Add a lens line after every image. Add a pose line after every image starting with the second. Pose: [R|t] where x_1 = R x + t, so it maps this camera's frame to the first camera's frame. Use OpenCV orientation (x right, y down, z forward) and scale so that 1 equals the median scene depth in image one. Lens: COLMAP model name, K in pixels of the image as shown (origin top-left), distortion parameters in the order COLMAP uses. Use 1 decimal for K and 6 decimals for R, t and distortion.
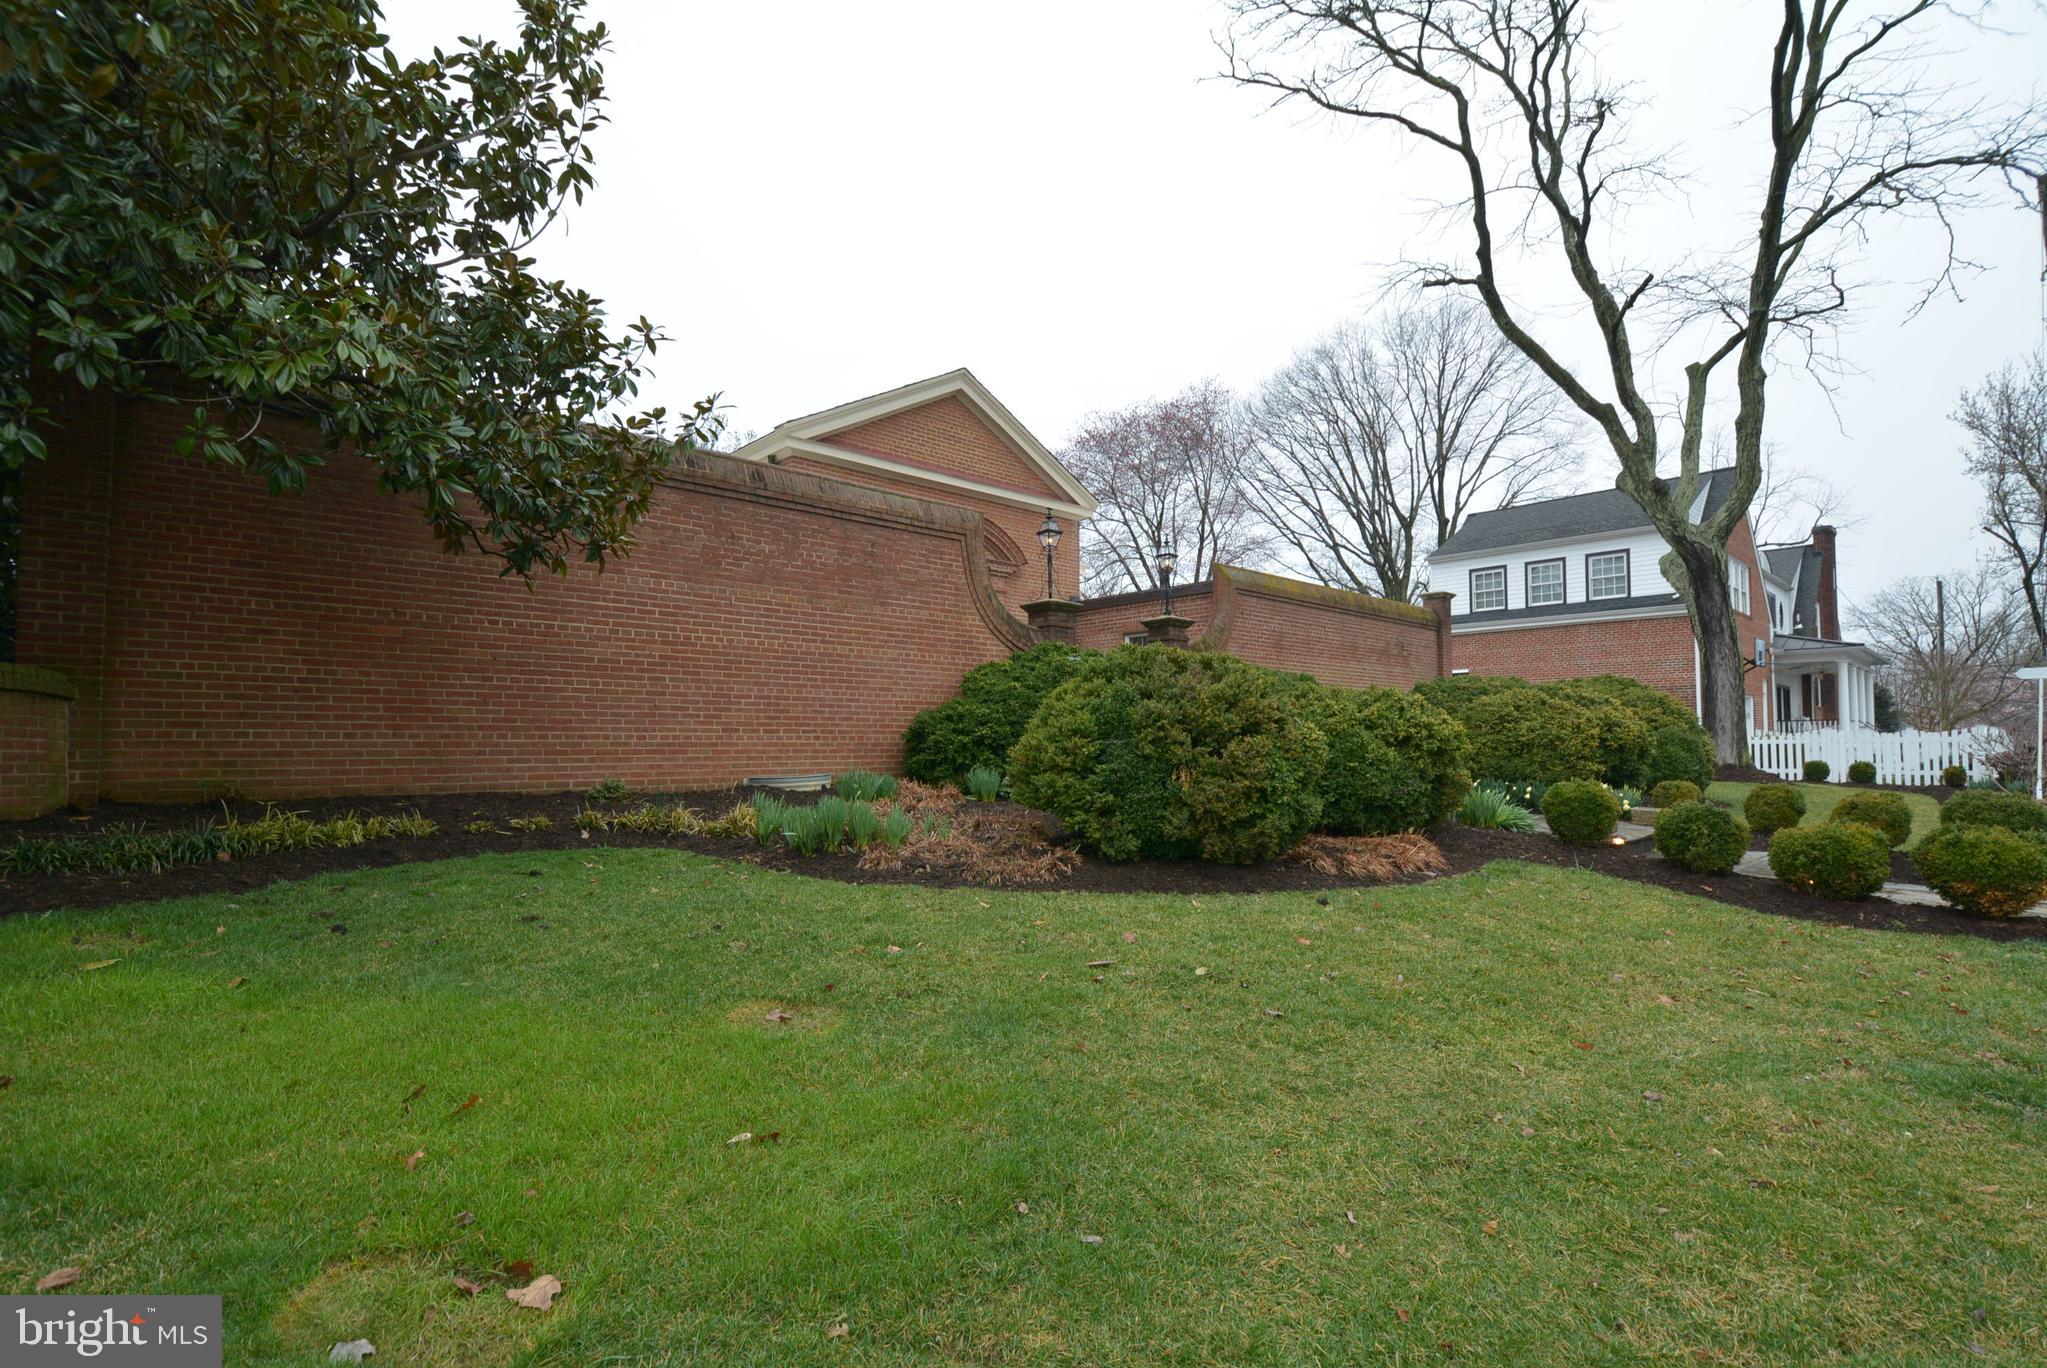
lens RADIAL K [[981.7, 0, 1045.3], [0, 981.7, 713.5], [0, 0, 1]] dist [0.026502, -0.040850]
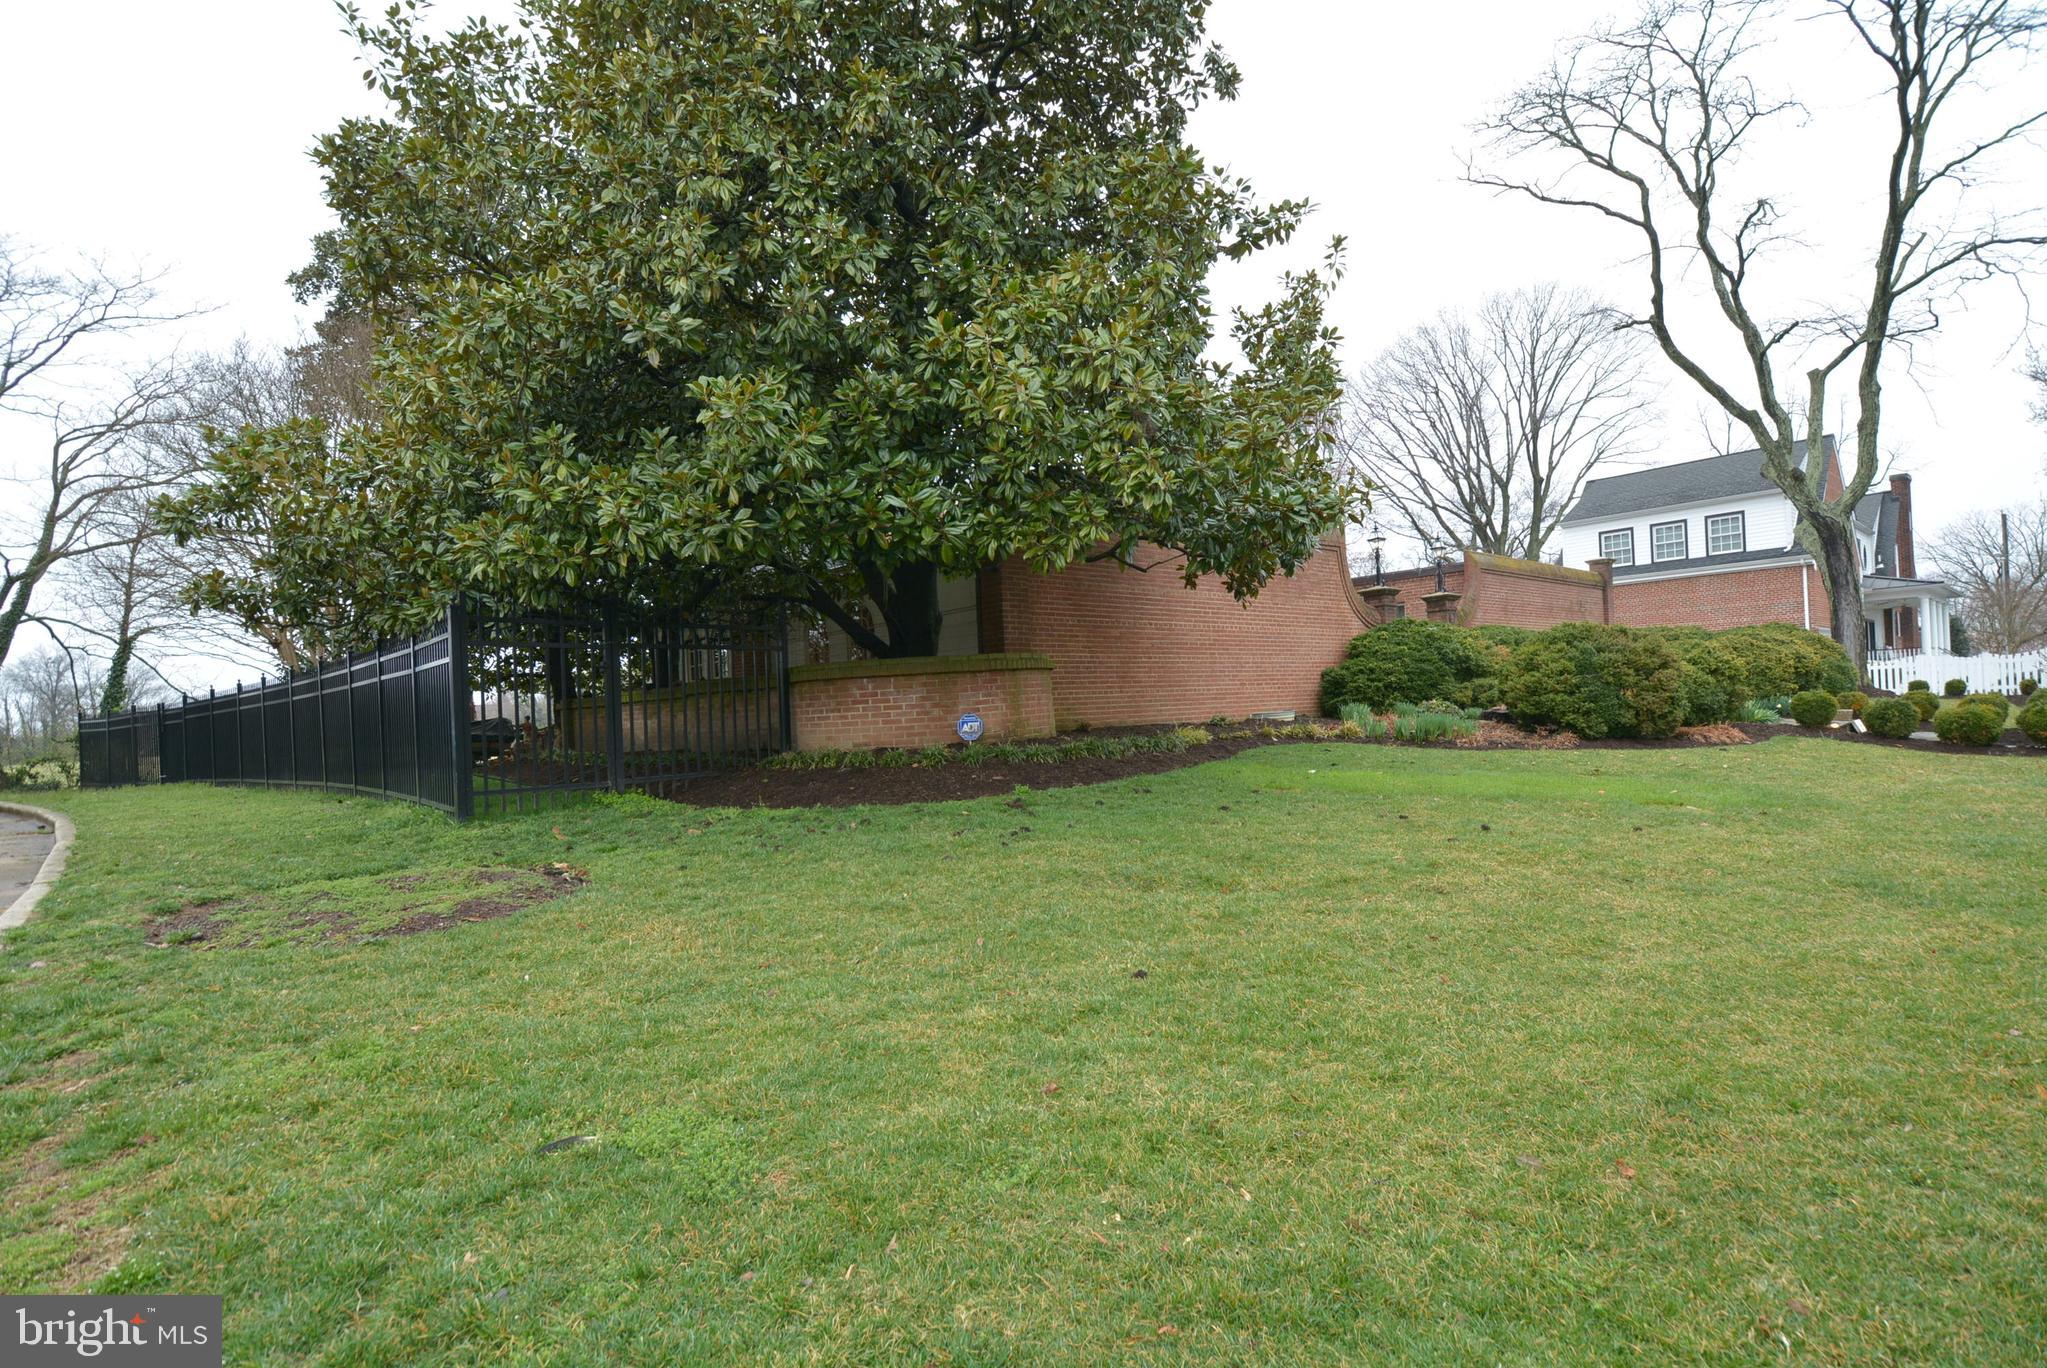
lens RADIAL K [[984.2, 0, 1036.9], [0, 984.2, 717.2], [0, 0, 1]] dist [0.013403, -0.027879]
pose [[0.998359, -0.041196, -0.039782, -0.335470], [0.042806, 0.998262, 0.040506, -0.005091], [0.038044, -0.042142, 0.998387, -0.340578]]
